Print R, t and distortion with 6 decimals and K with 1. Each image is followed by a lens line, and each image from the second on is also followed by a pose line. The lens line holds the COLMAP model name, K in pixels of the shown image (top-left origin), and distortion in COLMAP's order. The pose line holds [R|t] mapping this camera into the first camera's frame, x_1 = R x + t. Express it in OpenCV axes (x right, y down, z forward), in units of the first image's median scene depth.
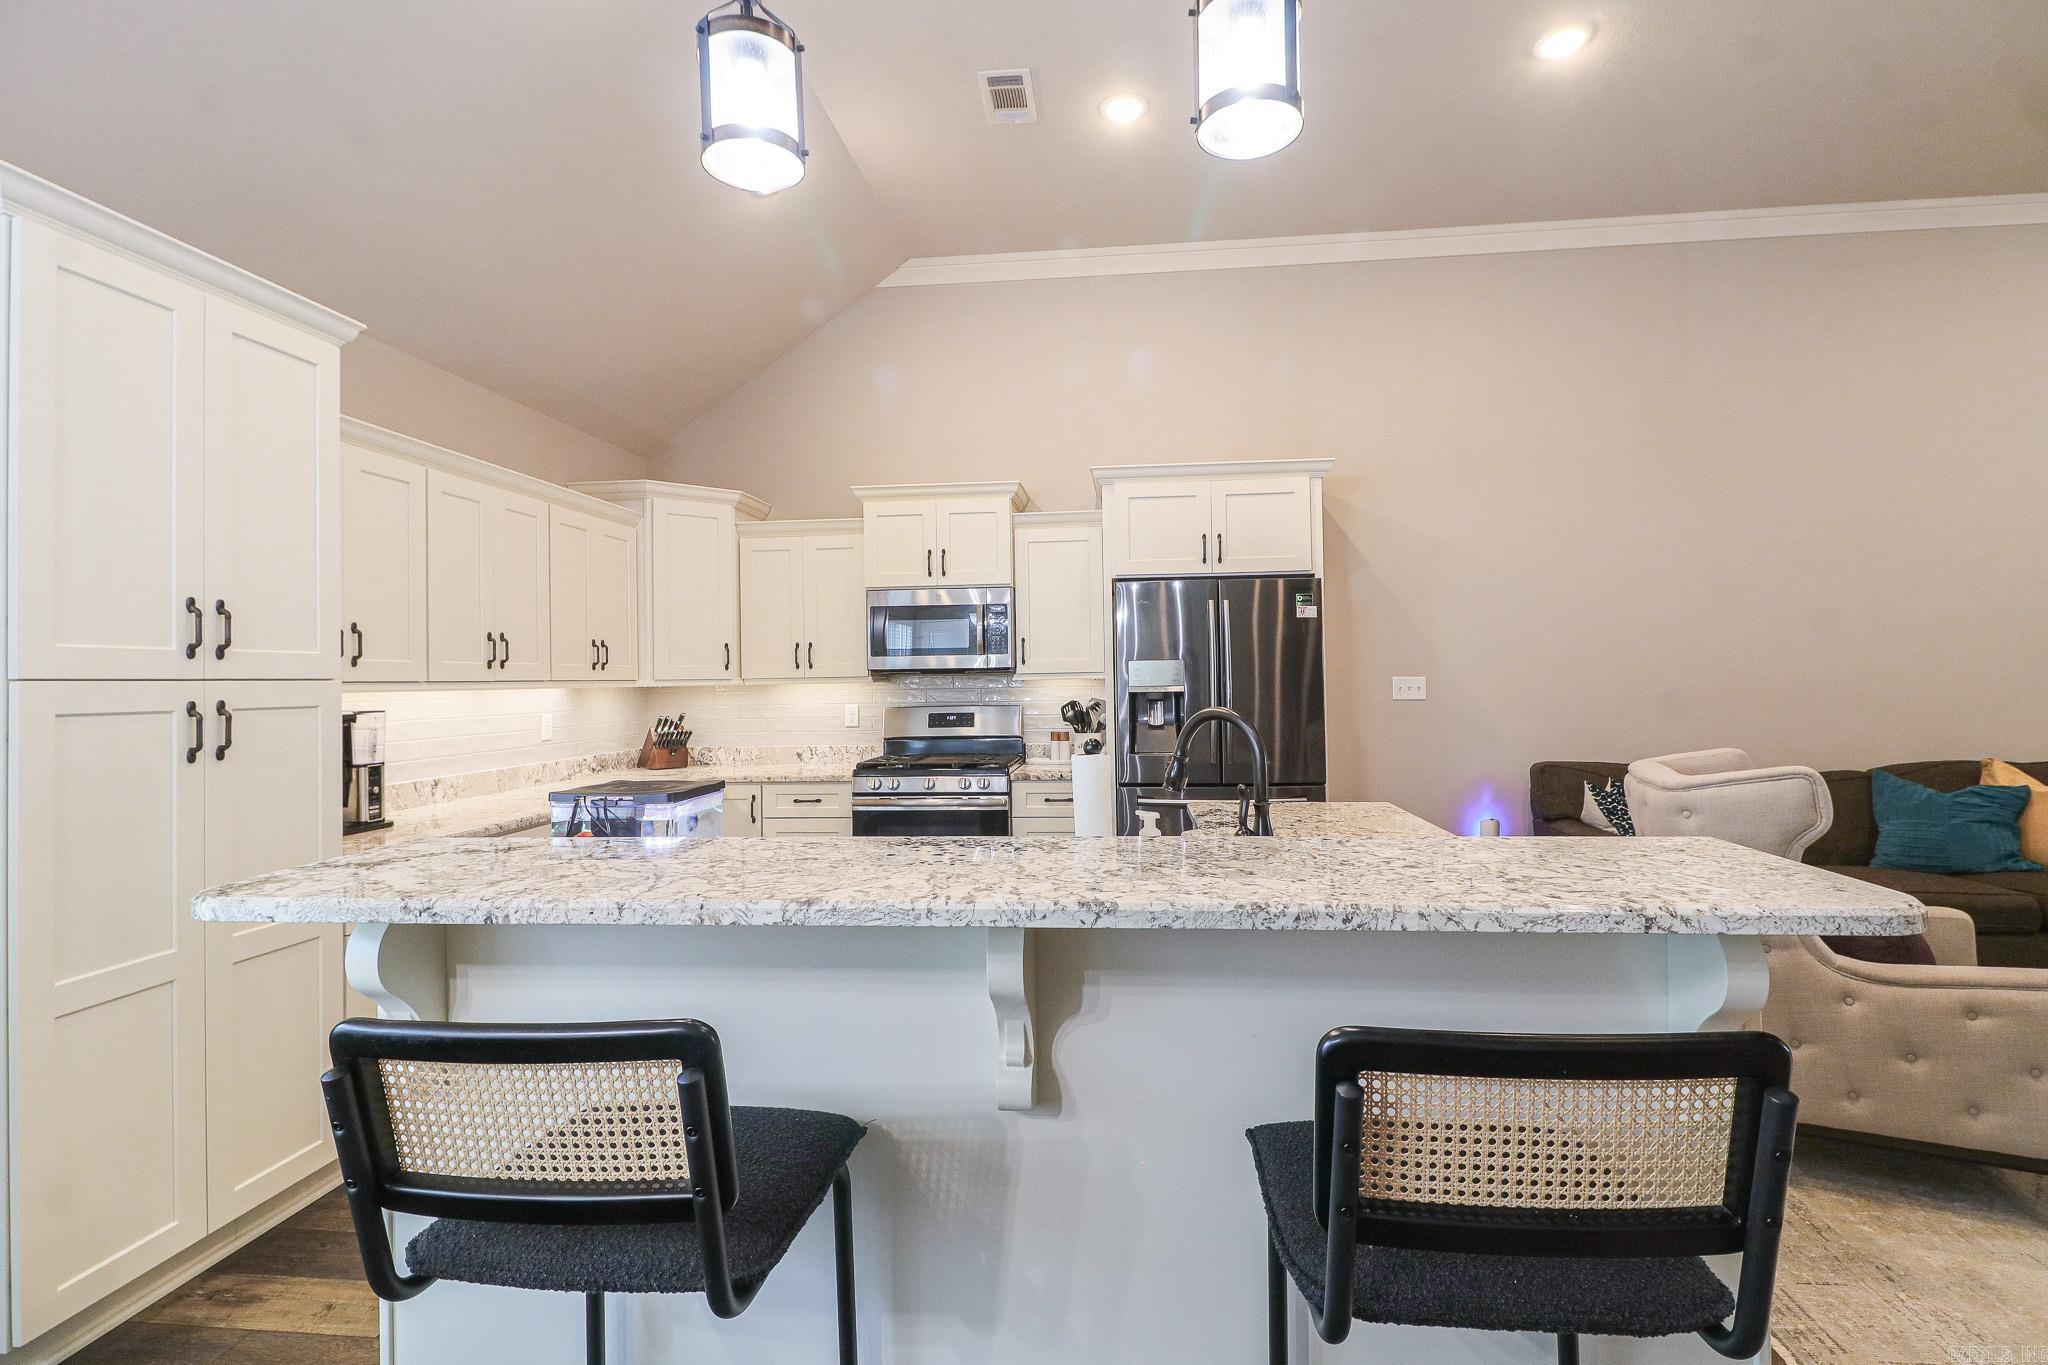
lens RADIAL K [[958.6, 0, 1036.5], [0, 958.6, 685.1], [0, 0, 1]] dist [0.016742, -0.007236]
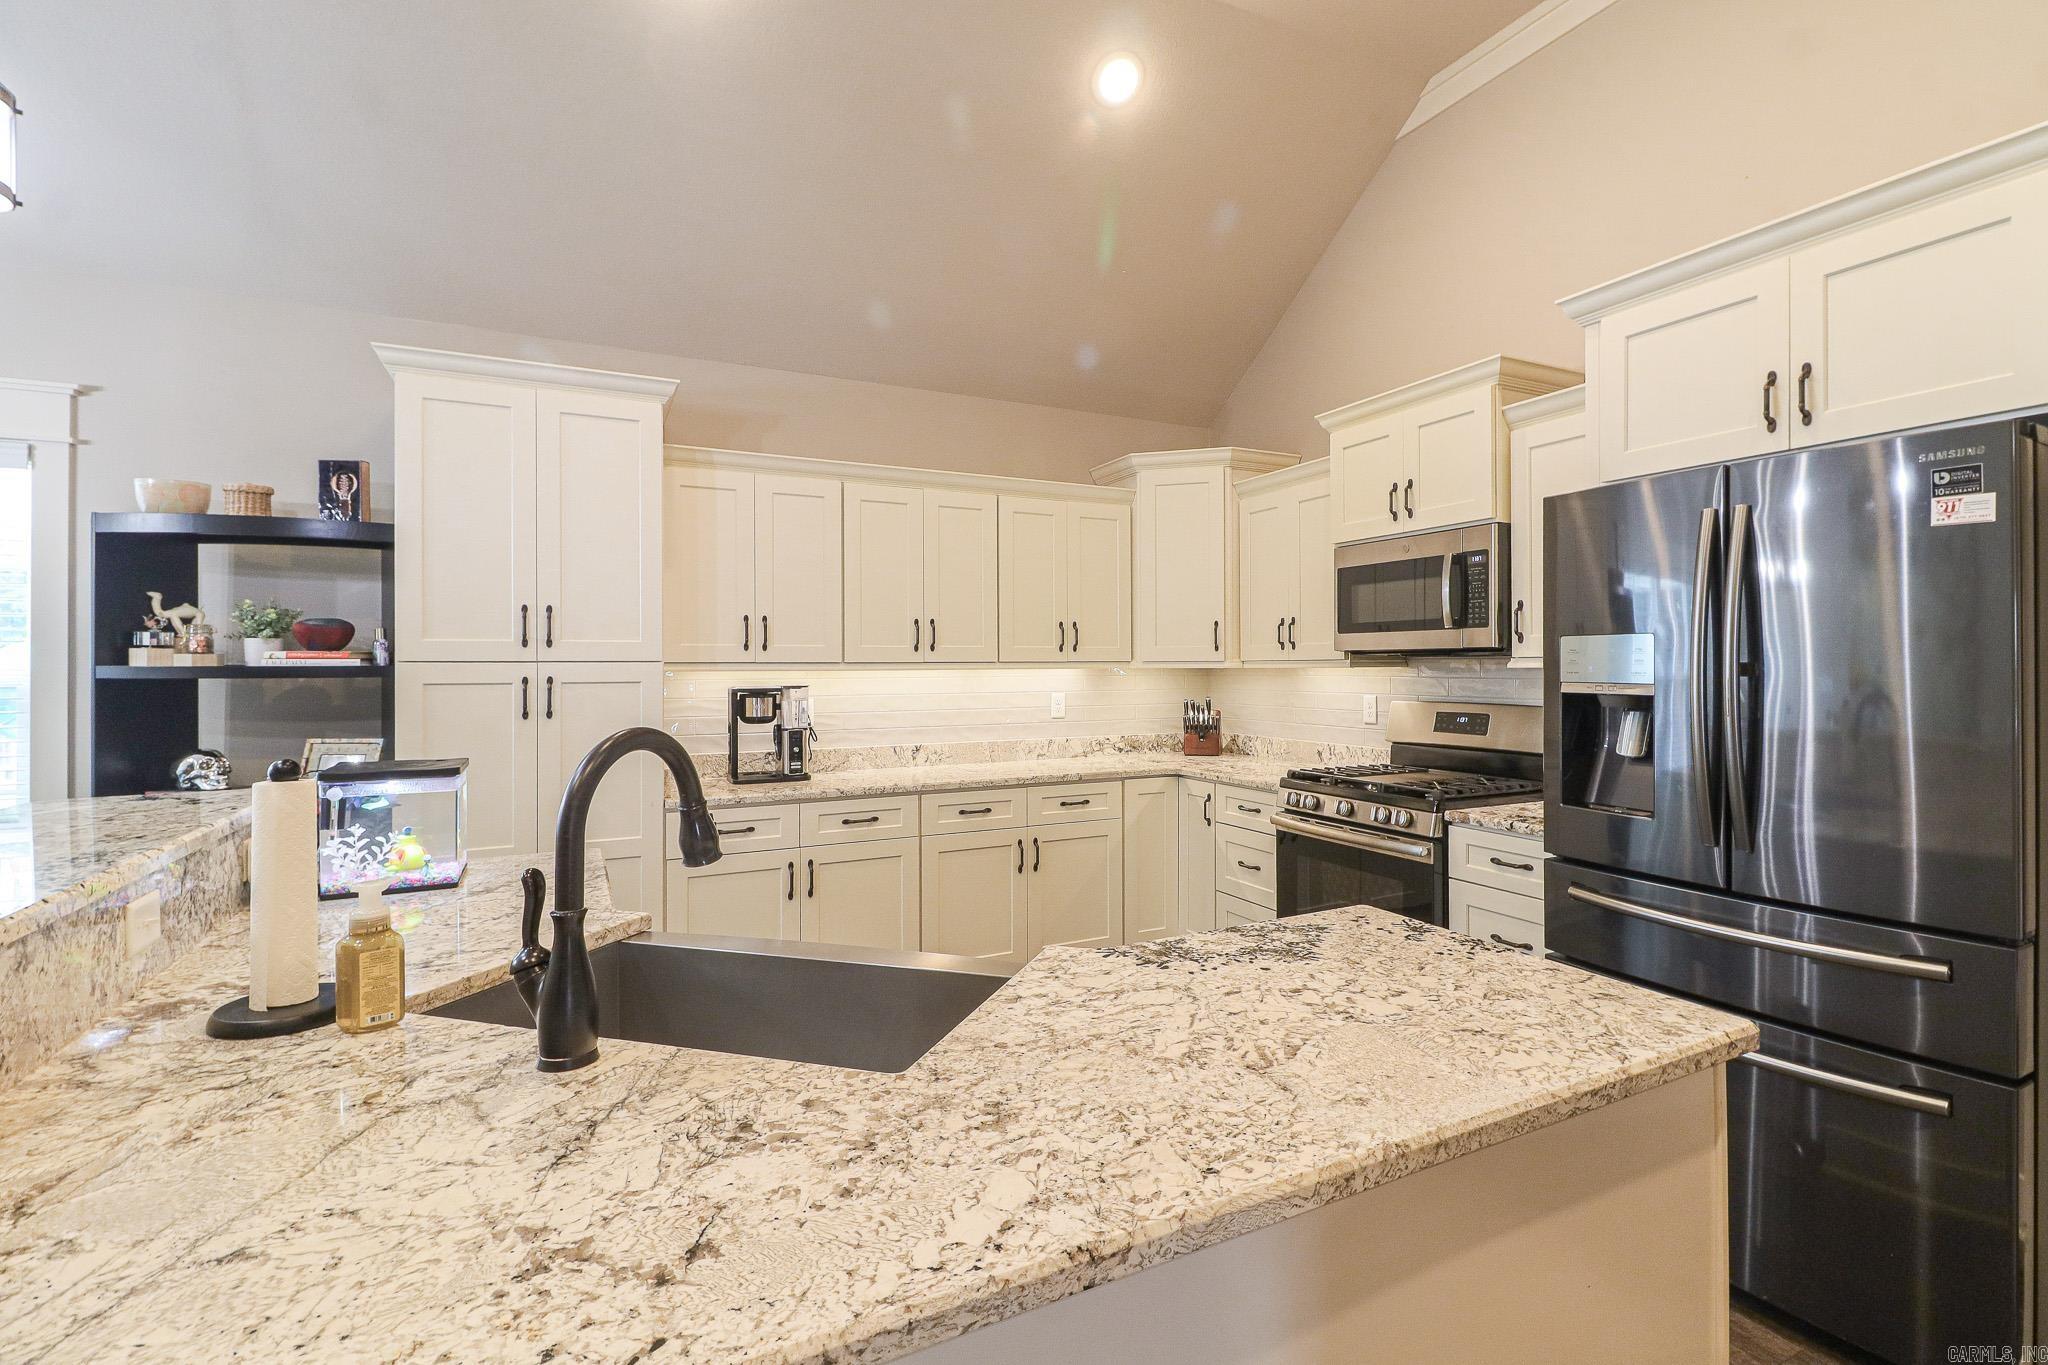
lens RADIAL K [[958.6, 0, 1034.5], [0, 958.6, 666.6], [0, 0, 1]] dist [0.016742, -0.007236]
pose [[0.551885, 0.014268, -0.833798, 0.340724], [-0.009567, 0.999896, 0.010779, -0.009448], [0.833865, 0.002028, 0.551964, 0.382122]]
